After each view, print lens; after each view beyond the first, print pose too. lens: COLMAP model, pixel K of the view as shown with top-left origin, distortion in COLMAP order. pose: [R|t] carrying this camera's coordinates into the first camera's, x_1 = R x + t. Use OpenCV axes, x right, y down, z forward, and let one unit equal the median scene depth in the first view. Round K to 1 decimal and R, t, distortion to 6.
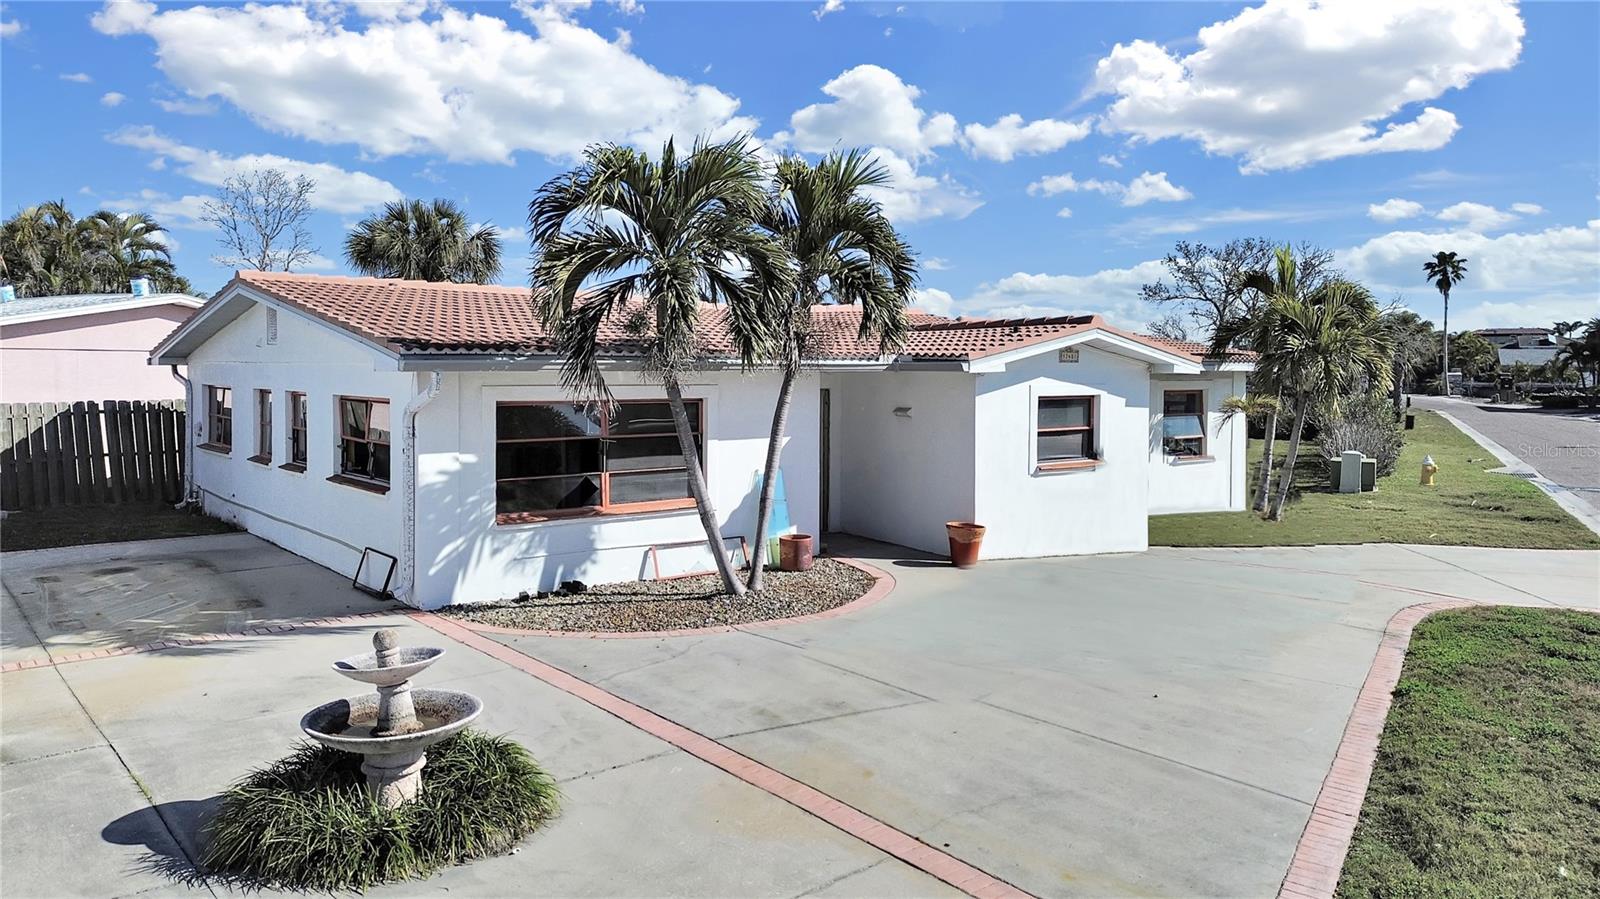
lens RADIAL K [[1137.2, 0, 801.1], [0, 1137.2, 418.2], [0, 0, 1]] dist [0.060319, -0.062749]
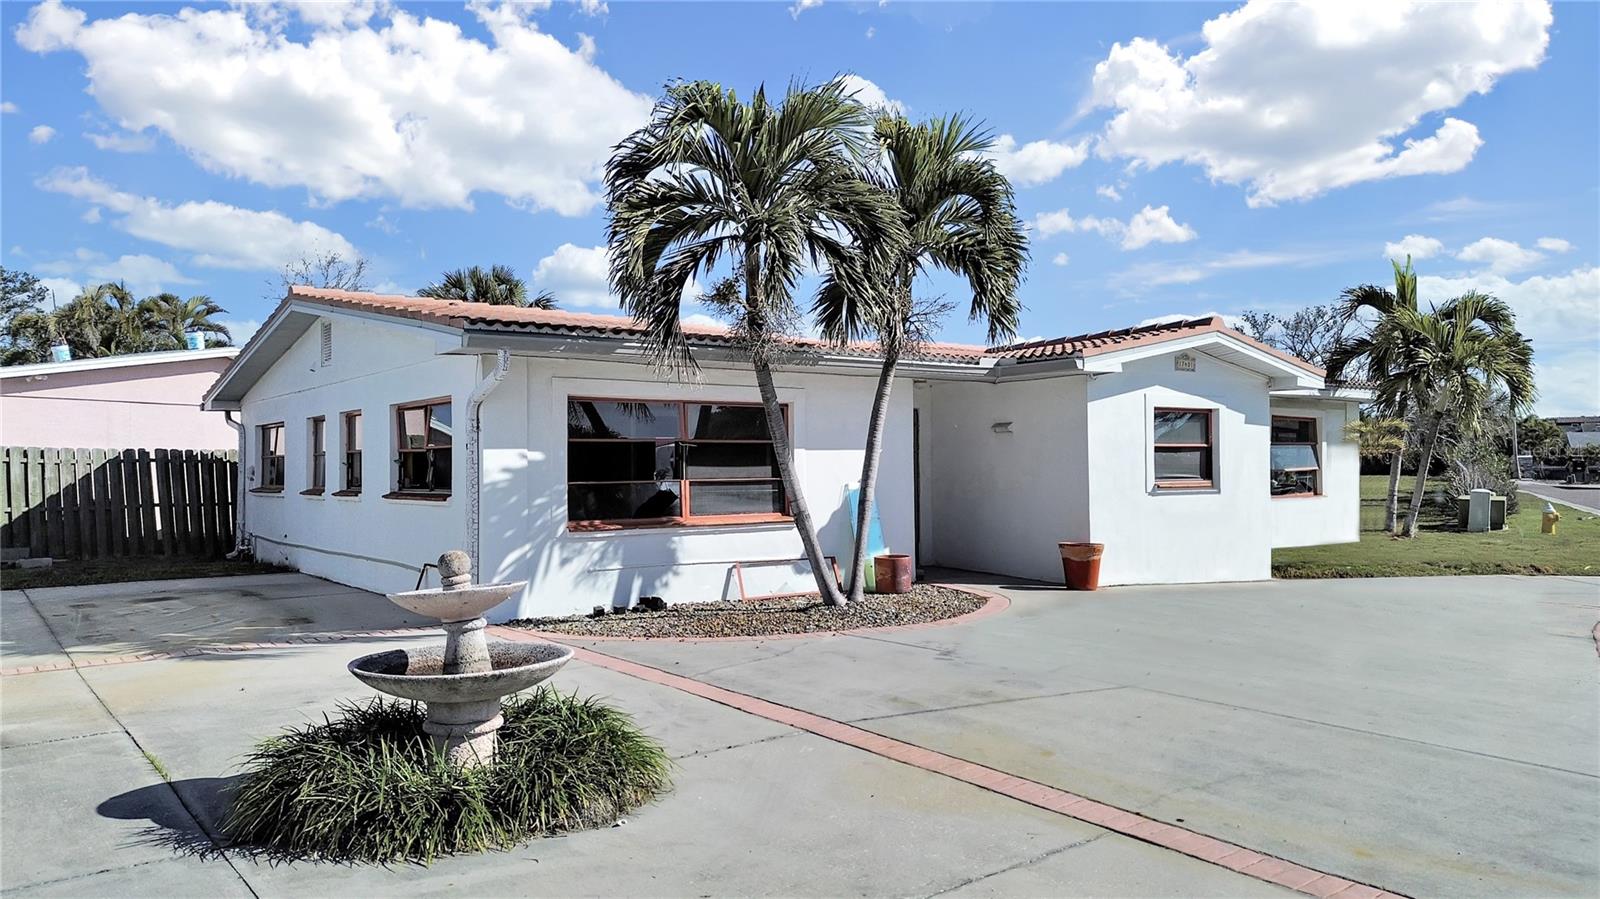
lens RADIAL K [[1124.5, 0, 800.2], [0, 1124.5, 465.0], [0, 0, 1]] dist [0.069767, -0.075896]
pose [[0.999066, -0.016329, -0.040007, -0.044404], [0.014200, 0.998497, -0.052930, 0.084666], [0.040812, 0.052312, 0.997796, 0.109940]]
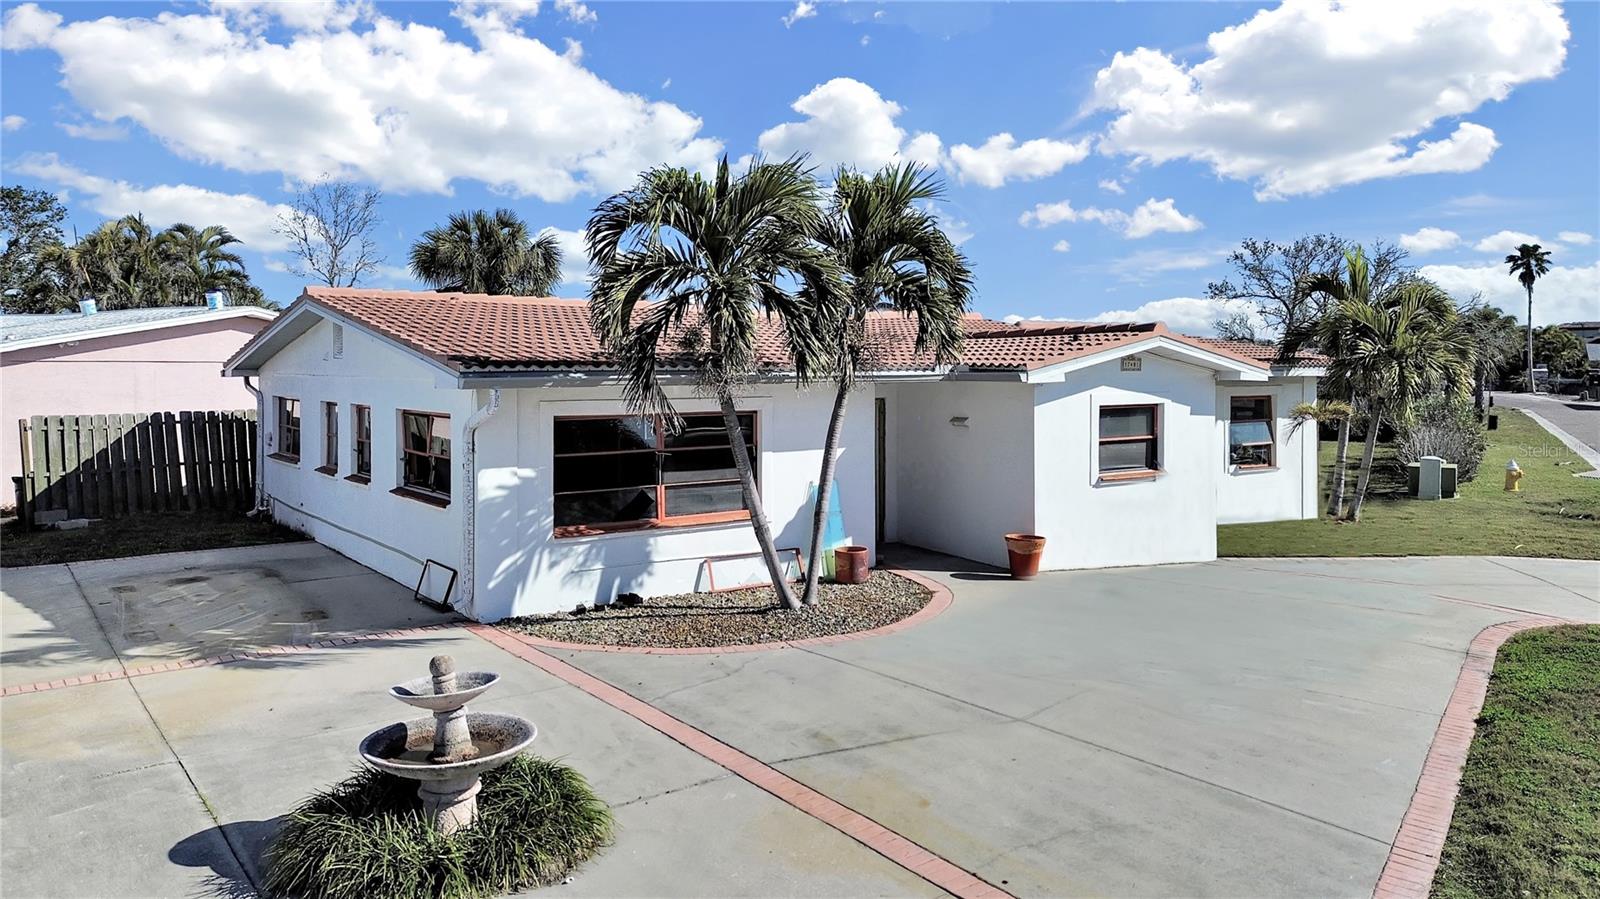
lens RADIAL K [[1139.1, 0, 793.0], [0, 1139.1, 401.5], [0, 0, 1]] dist [0.066317, -0.070817]
pose [[0.998322, -0.004339, -0.057737, 0.002588], [0.003551, 0.999899, -0.013753, -0.011703], [0.057790, 0.013525, 0.998237, 0.003076]]
